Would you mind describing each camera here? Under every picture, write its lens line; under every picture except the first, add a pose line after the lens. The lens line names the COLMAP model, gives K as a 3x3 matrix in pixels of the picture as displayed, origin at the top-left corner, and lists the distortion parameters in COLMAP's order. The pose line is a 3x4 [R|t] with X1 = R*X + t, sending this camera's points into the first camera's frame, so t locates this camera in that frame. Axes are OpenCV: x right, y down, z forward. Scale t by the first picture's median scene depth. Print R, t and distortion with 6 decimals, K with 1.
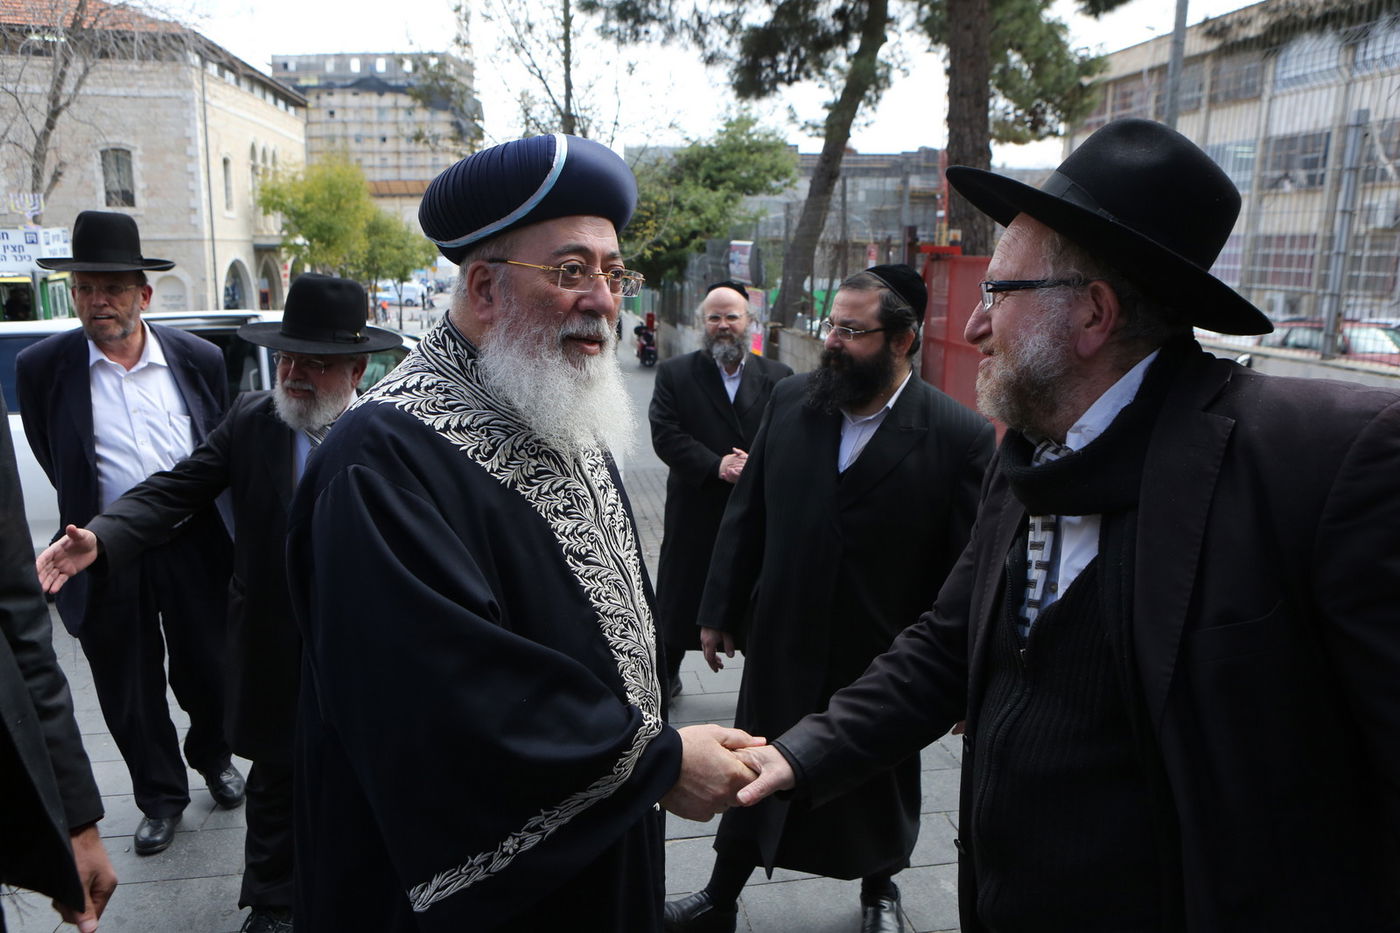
lens RADIAL K [[1021.9, 0, 698.2], [0, 1021.9, 462.2], [0, 0, 1]] dist [-0.113465, 0.091174]
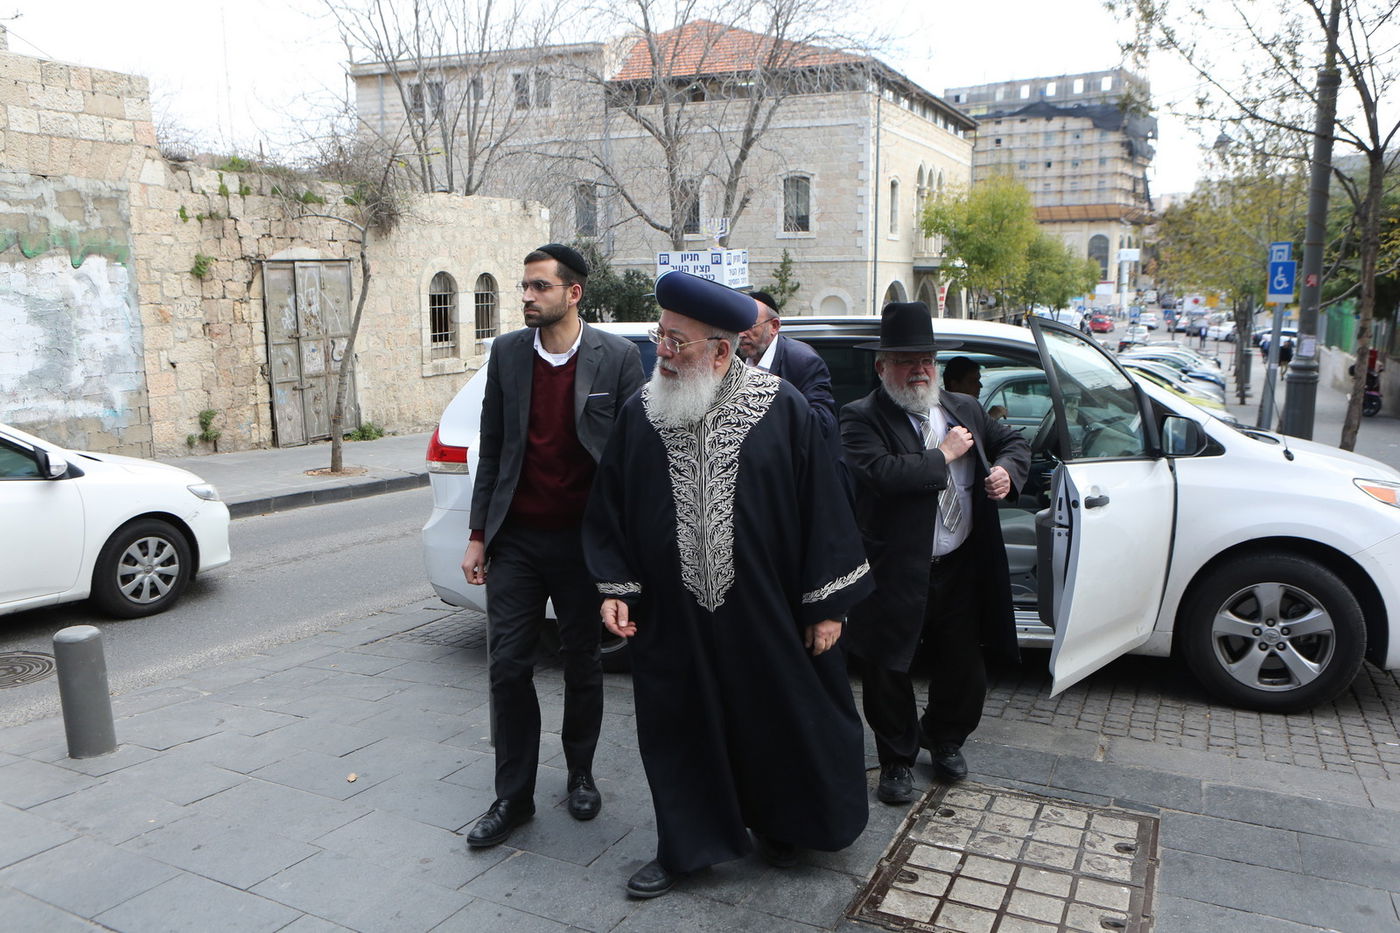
lens RADIAL K [[1021.9, 0, 698.2], [0, 1021.9, 462.2], [0, 0, 1]] dist [-0.113465, 0.091174]
pose [[0.815318, 0.087061, -0.572430, -0.030162], [-0.102707, 0.994699, 0.004998, -0.008082], [0.569831, 0.054718, 0.819938, 0.072964]]
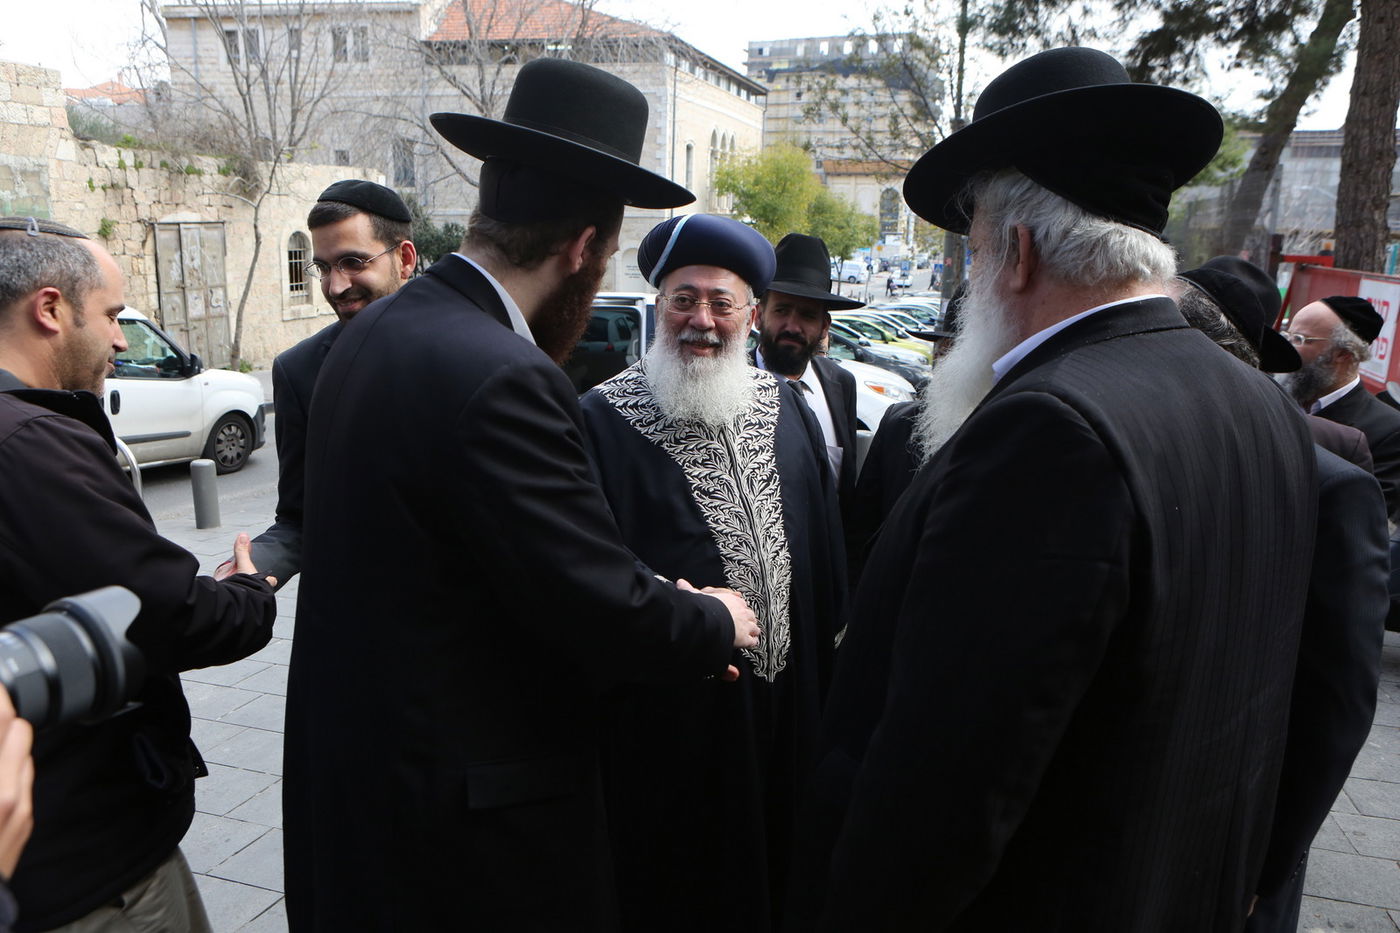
lens RADIAL K [[1021.9, 0, 698.2], [0, 1021.9, 462.2], [0, 0, 1]] dist [-0.113465, 0.091174]
pose [[0.907253, 0.107406, -0.406641, 0.042319], [-0.098936, 0.994213, 0.041865, 0.000943], [0.408784, 0.002249, 0.912628, -0.041077]]
